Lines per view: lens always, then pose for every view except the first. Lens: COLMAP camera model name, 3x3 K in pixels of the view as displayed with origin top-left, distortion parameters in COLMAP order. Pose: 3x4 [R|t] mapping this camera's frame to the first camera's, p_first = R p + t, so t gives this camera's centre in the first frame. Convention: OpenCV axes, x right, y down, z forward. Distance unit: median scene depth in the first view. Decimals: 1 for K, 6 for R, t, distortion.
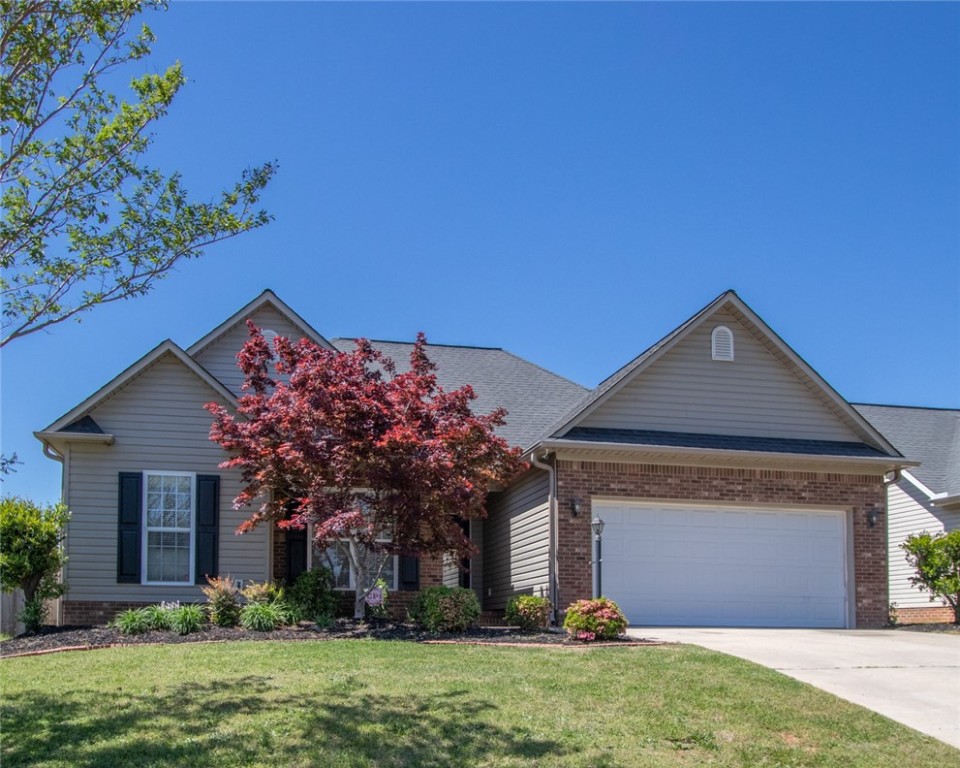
lens RADIAL K [[799.3, 0, 480.8], [0, 799.3, 407.9], [0, 0, 1]] dist [-0.018920, 0.009203]
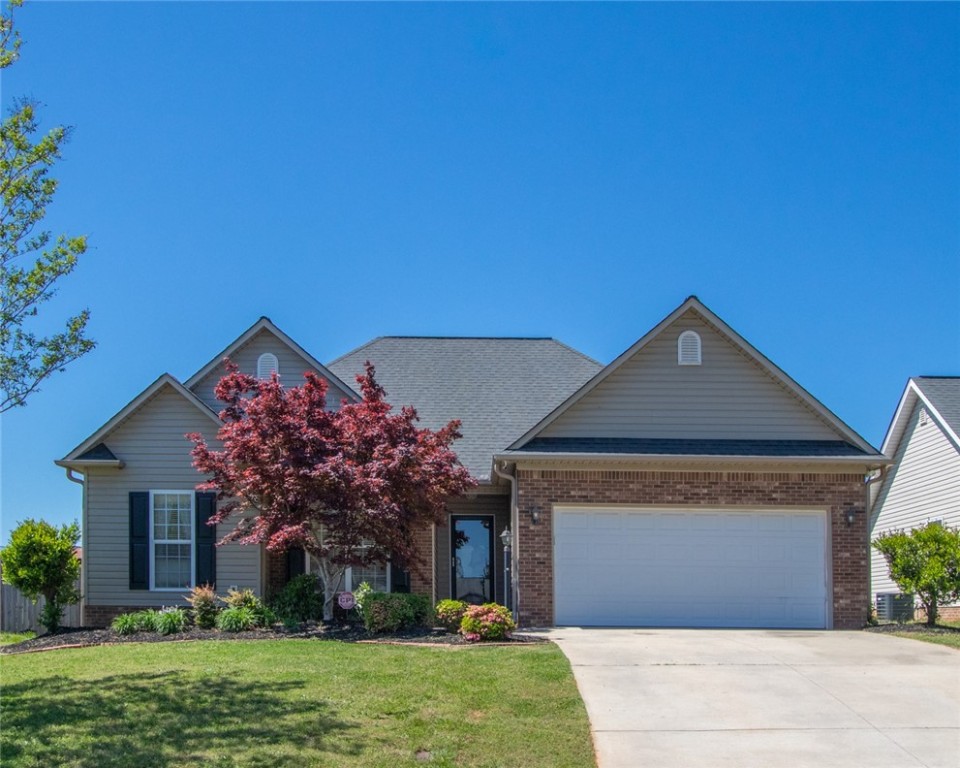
lens RADIAL K [[887.4, 0, 479.9], [0, 887.4, 384.2], [0, 0, 1]] dist [-0.019325, 0.003247]
pose [[0.988200, -0.041145, -0.147542, 0.227573], [0.041544, 0.999137, -0.000381, -0.050766], [0.147430, -0.005753, 0.989056, -0.171001]]
